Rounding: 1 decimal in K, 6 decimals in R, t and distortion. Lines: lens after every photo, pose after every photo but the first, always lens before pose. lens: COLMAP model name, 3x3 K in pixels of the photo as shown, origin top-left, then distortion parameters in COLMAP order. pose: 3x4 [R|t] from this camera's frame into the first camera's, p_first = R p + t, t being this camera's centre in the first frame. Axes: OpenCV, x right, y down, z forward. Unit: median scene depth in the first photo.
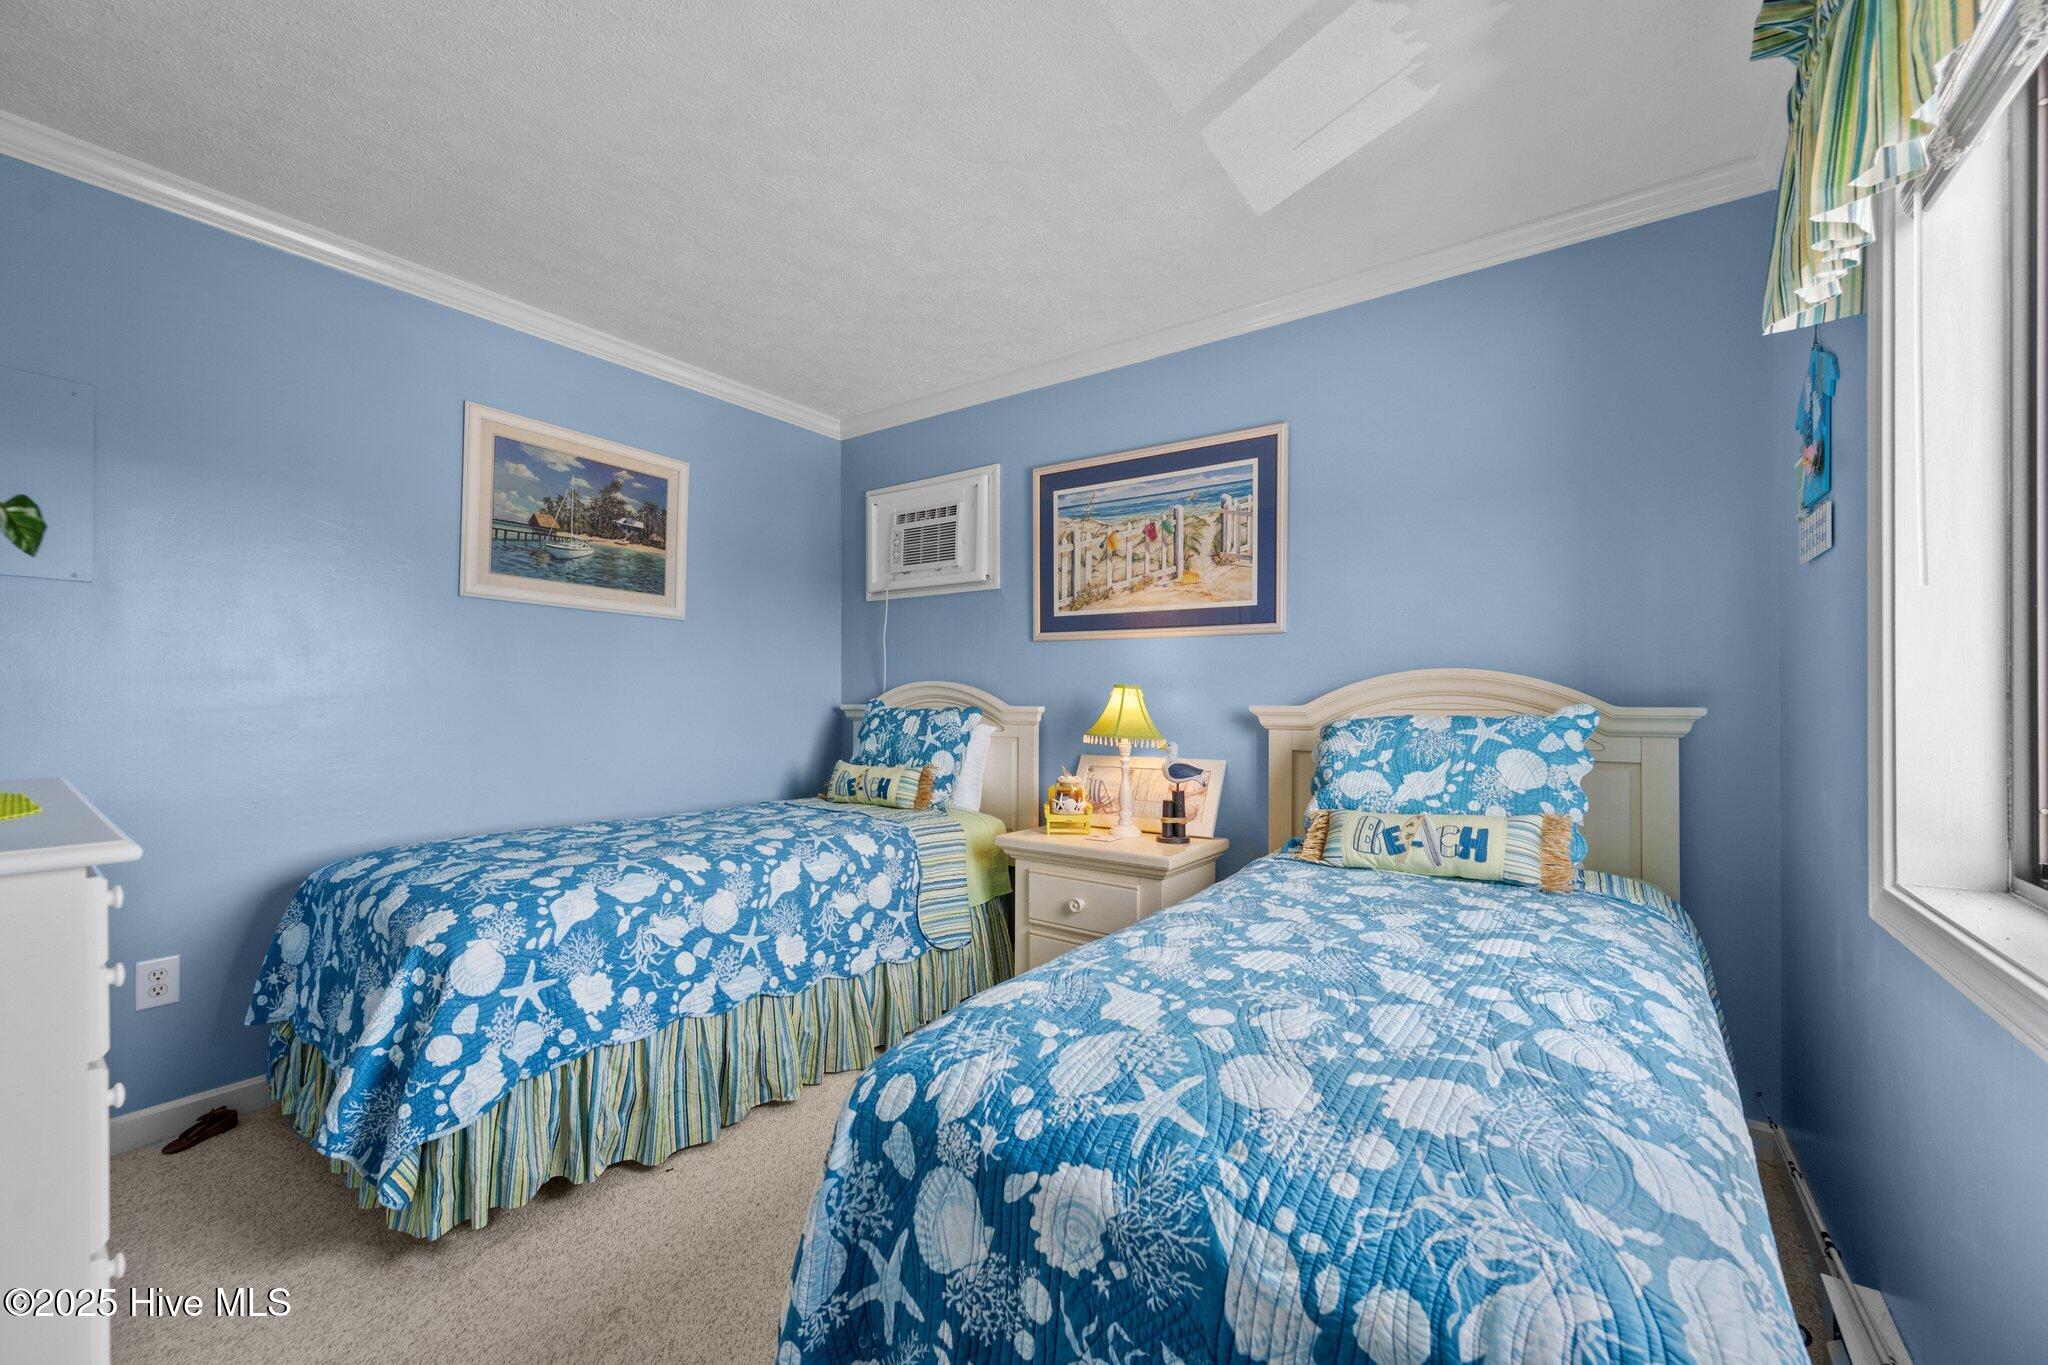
lens RADIAL K [[820.0, 0, 1027.5], [0, 820.0, 713.2], [0, 0, 1]] dist [0.000253, 0.000475]
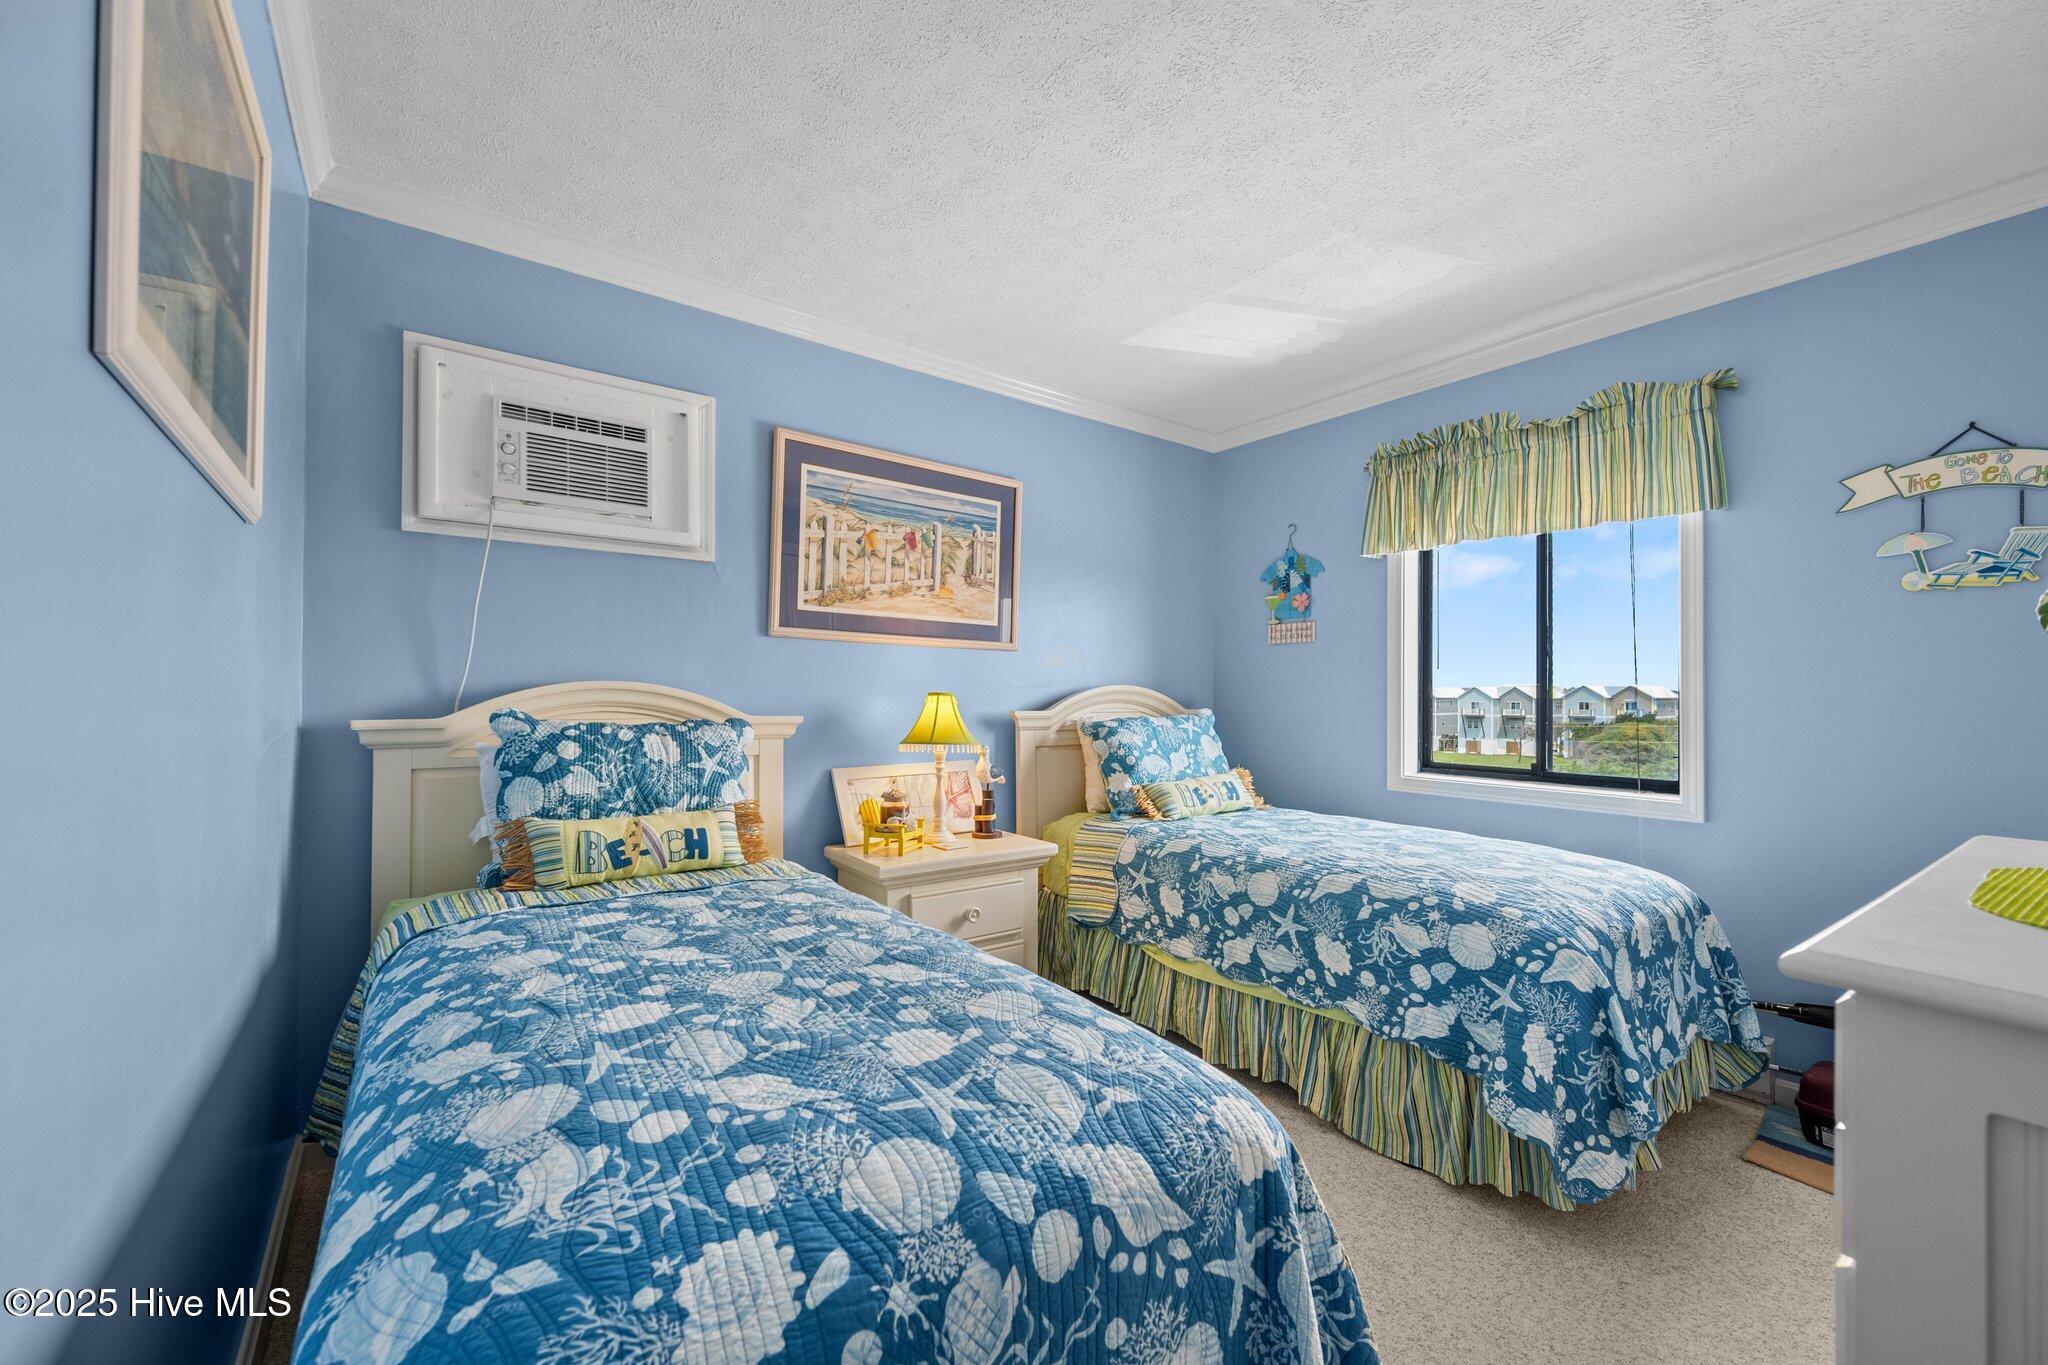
lens RADIAL K [[814.9, 0, 1045.8], [0, 814.9, 699.5], [0, 0, 1]] dist [0.001375, 0.000179]
pose [[0.280150, -0.007226, 0.959929, -0.801391], [0.009376, 0.999945, 0.004791, -0.029558], [-0.959911, 0.007658, 0.280202, 0.584114]]
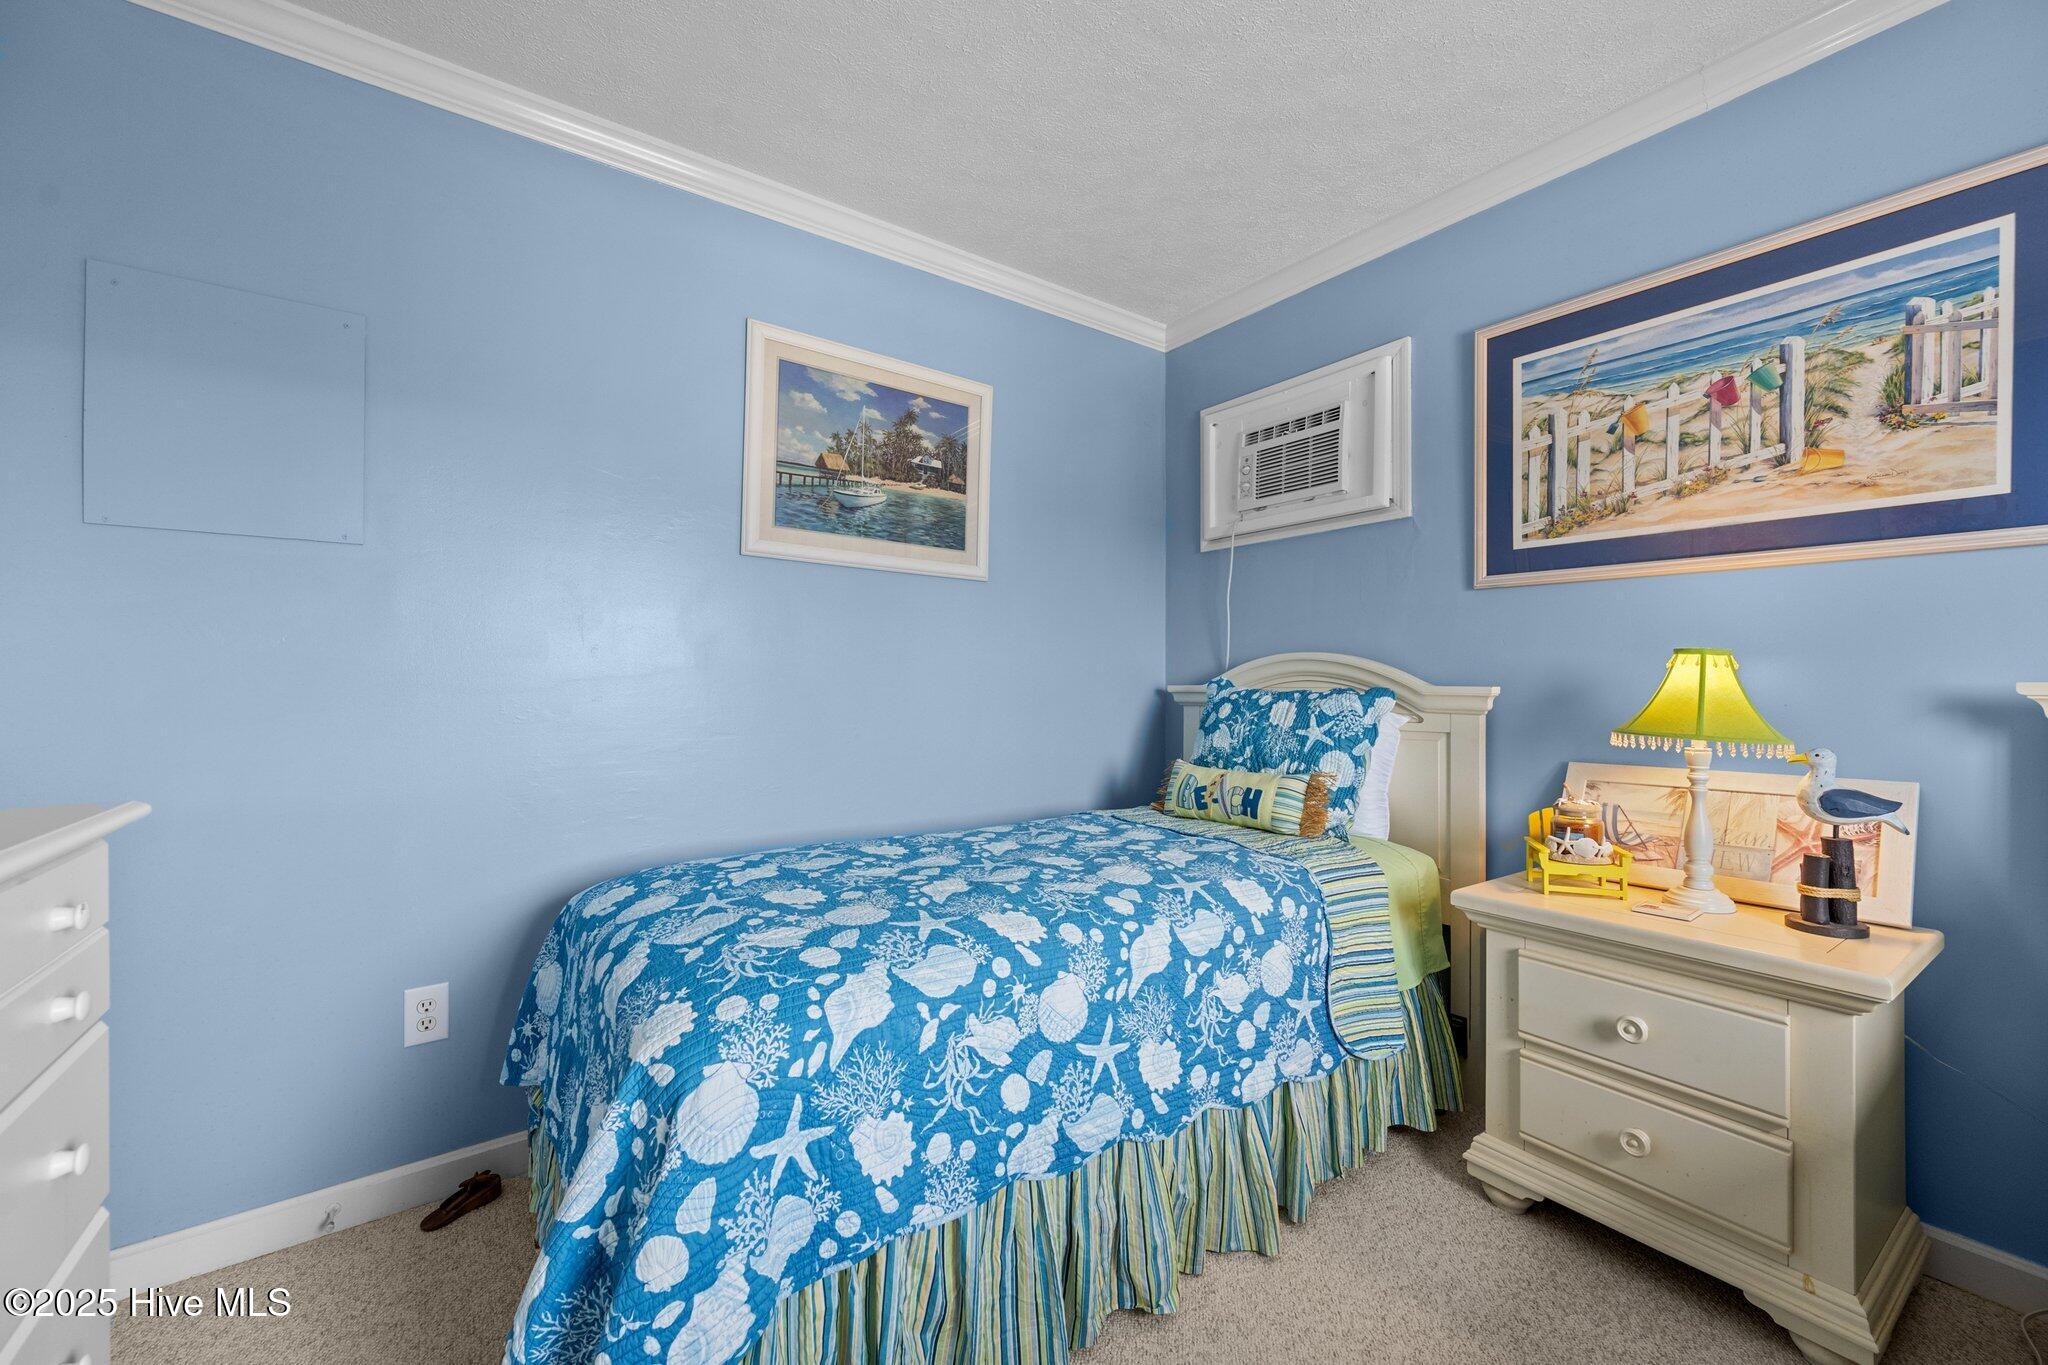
lens RADIAL K [[820.8, 0, 1012.7], [0, 820.8, 682.0], [0, 0, 1]] dist [0.000106, -0.000012]
pose [[0.945350, -0.005628, -0.326008, -0.150714], [0.000239, 0.999863, -0.016570, -0.001305], [0.326057, 0.015586, 0.945222, 0.282682]]
